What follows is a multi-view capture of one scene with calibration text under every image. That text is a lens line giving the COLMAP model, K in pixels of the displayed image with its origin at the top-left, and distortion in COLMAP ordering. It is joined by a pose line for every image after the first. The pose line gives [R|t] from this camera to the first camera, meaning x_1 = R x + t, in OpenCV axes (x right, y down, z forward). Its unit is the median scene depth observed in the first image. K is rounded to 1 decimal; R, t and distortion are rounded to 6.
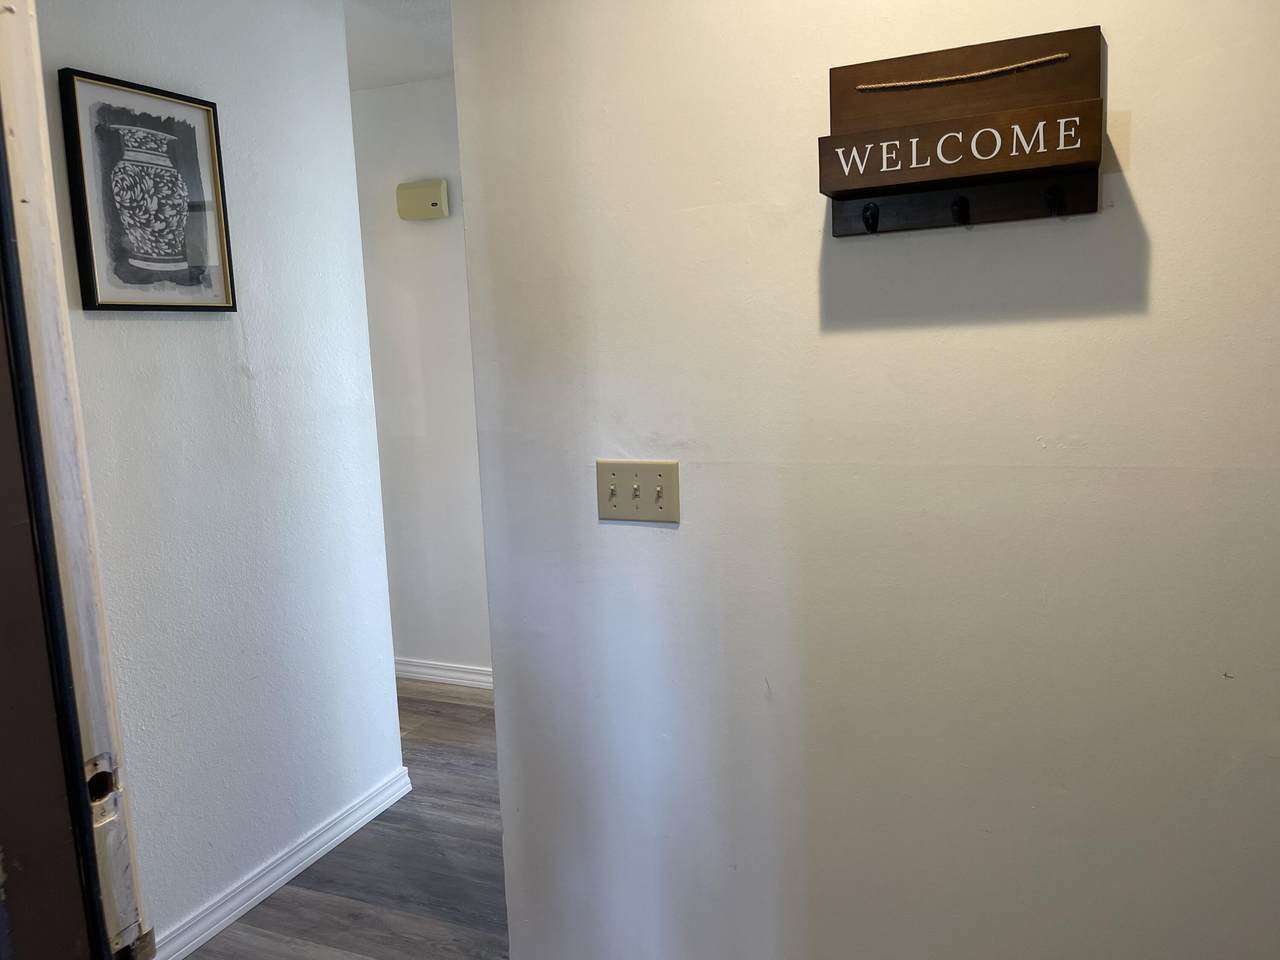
lens RADIAL K [[956.3, 0, 639.0], [0, 956.3, 479.0], [0, 0, 1]] dist [0.007906, -0.002006]
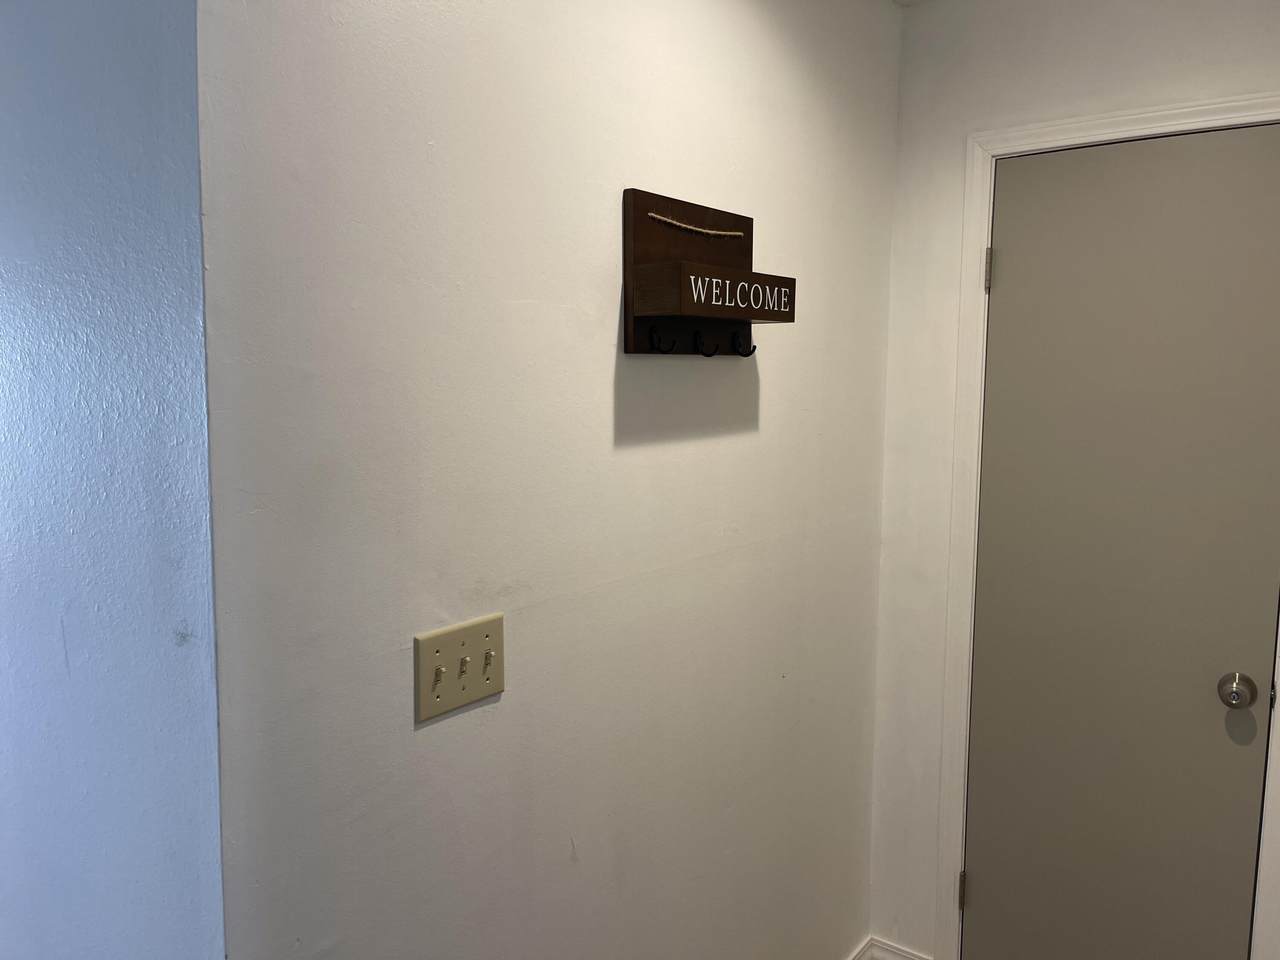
lens RADIAL K [[956.3, 0, 639.3], [0, 956.3, 479.2], [0, 0, 1]] dist [0.007906, -0.002006]
pose [[0.222805, -0.054961, 0.973312, -0.834511], [0.135285, 0.990492, 0.024962, -0.158814], [-0.965430, 0.126113, 0.228122, 0.845975]]
